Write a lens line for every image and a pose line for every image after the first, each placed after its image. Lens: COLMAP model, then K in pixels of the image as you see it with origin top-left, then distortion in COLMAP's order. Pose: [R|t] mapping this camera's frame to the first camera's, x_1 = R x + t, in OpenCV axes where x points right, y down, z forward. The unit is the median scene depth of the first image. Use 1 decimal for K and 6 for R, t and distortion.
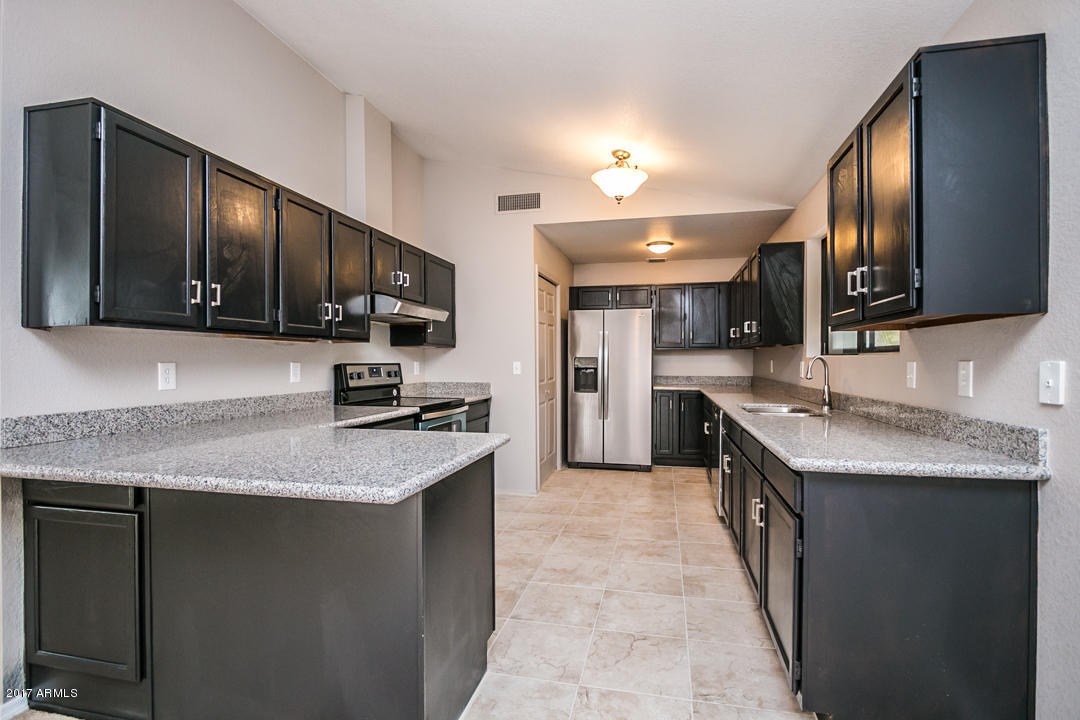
lens RADIAL K [[510.3, 0, 538.5], [0, 510.3, 357.2], [0, 0, 1]] dist [-0.012132, 0.000030]
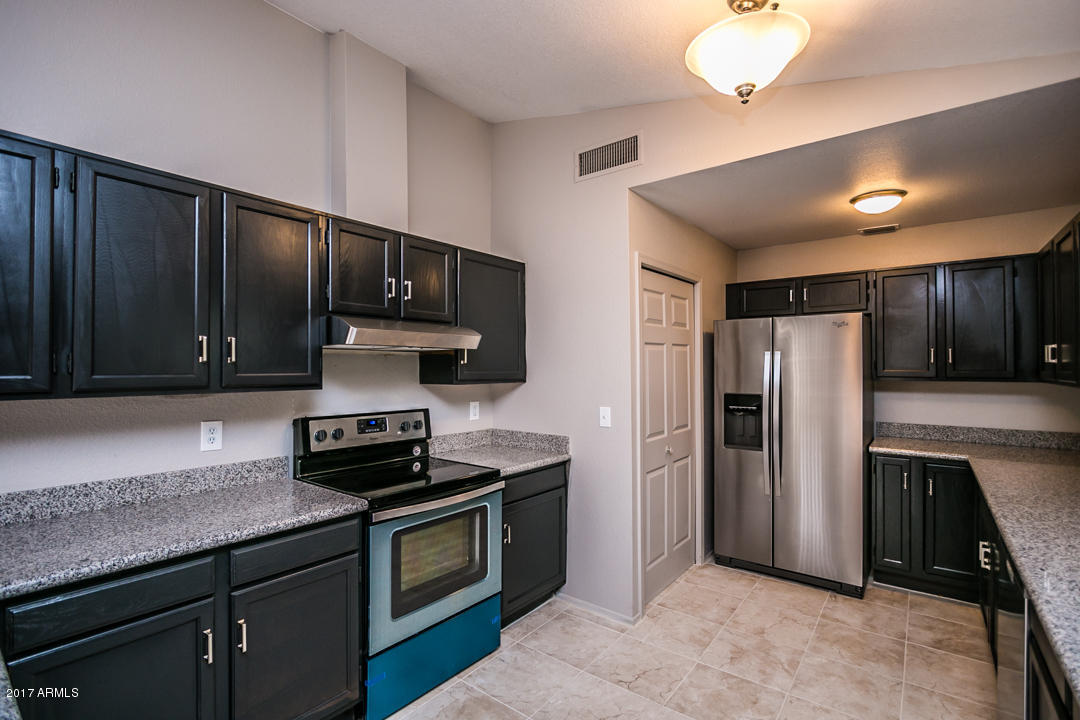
lens RADIAL K [[501.5, 0, 534.9], [0, 501.5, 362.3], [0, 0, 1]] dist [-0.012712, 0.000002]
pose [[0.910841, -0.006878, -0.412700, 0.134676], [0.005148, 0.999973, -0.005304, -0.043248], [0.412725, 0.002707, 0.910852, 0.389034]]
